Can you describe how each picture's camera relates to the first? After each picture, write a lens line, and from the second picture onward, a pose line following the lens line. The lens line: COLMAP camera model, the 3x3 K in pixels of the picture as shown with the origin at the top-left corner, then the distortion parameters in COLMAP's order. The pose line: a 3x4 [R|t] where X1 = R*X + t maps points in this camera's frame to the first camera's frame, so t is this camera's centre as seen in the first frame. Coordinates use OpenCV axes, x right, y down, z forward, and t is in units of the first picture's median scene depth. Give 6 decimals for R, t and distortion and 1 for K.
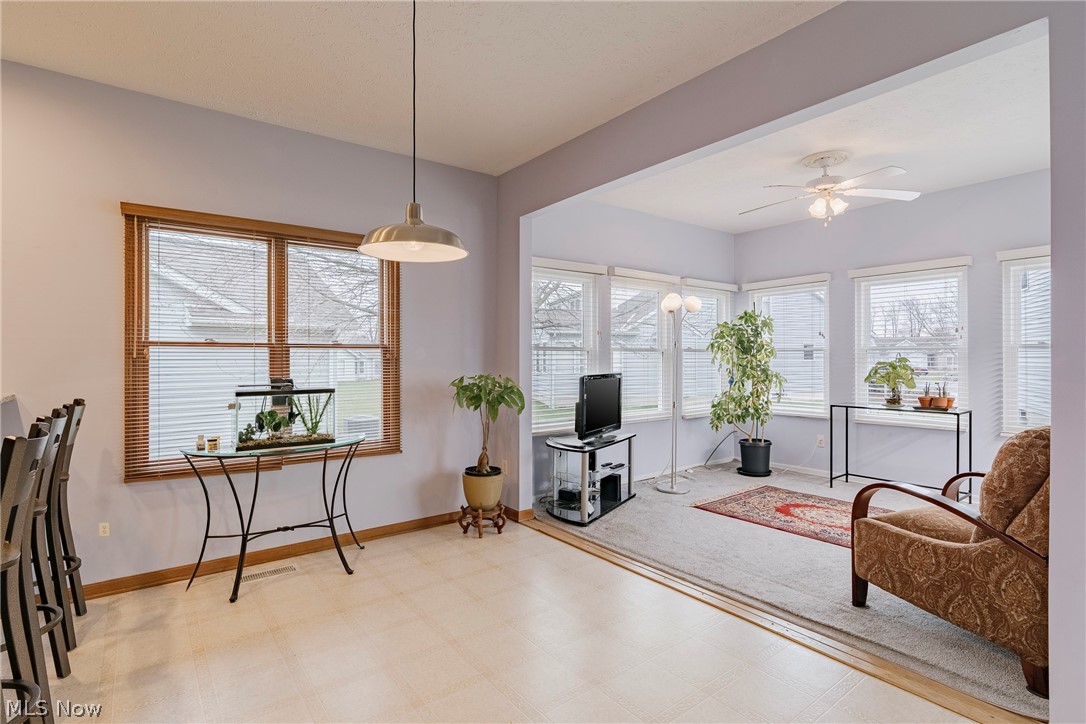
lens RADIAL K [[518.5, 0, 543.0], [0, 518.5, 362.0], [0, 0, 1]] dist [-0.000978, 0.000253]
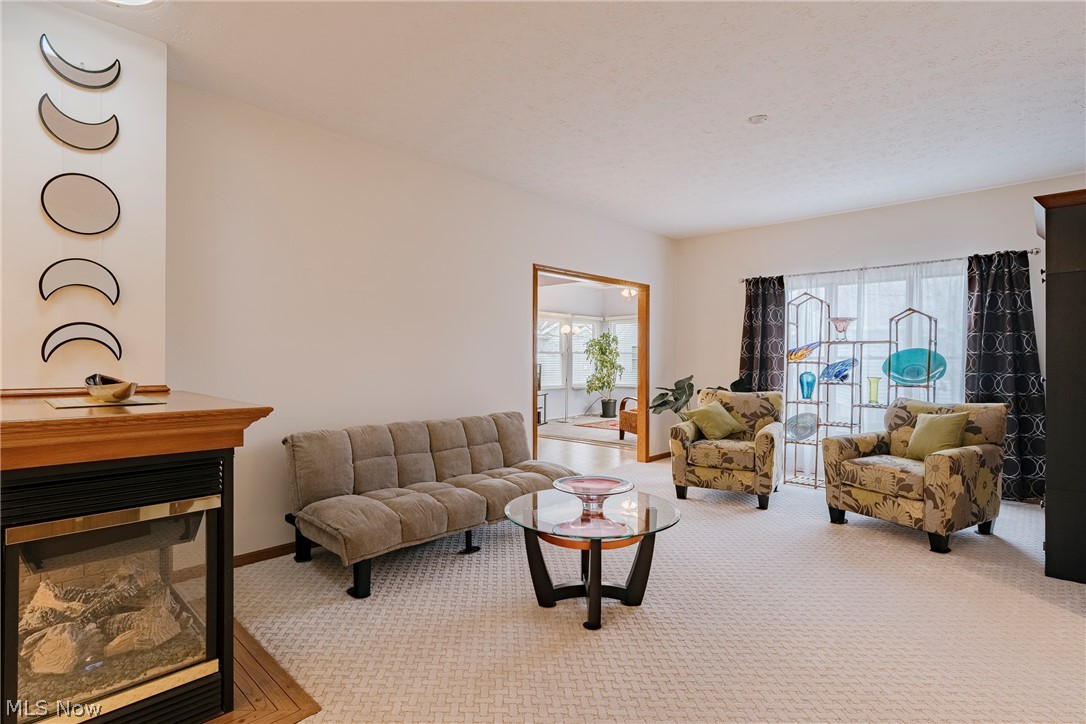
lens RADIAL K [[518.5, 0, 543.0], [0, 518.5, 362.0], [0, 0, 1]] dist [-0.000978, 0.000253]
pose [[0.986083, 0.008761, 0.166024, -0.160151], [-0.008514, 0.999961, -0.002200, 0.017264], [-0.166036, 0.000756, 0.986119, -0.896002]]
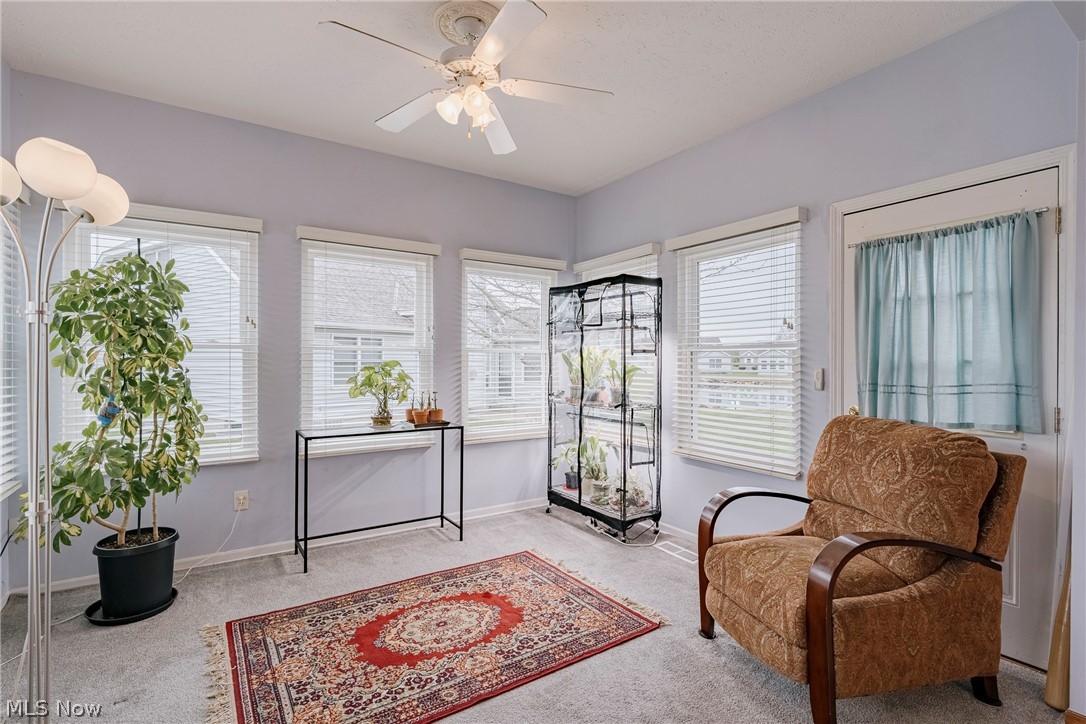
lens RADIAL K [[507.0, 0, 543.0], [0, 507.0, 362.0], [0, 0, 1]] dist [-0.001806, -0.000244]
pose [[0.070688, 0.011149, 0.997436, -0.019641], [-0.000485, 0.999938, -0.011143, 0.001694], [-0.997498, 0.000304, 0.070689, 0.638792]]
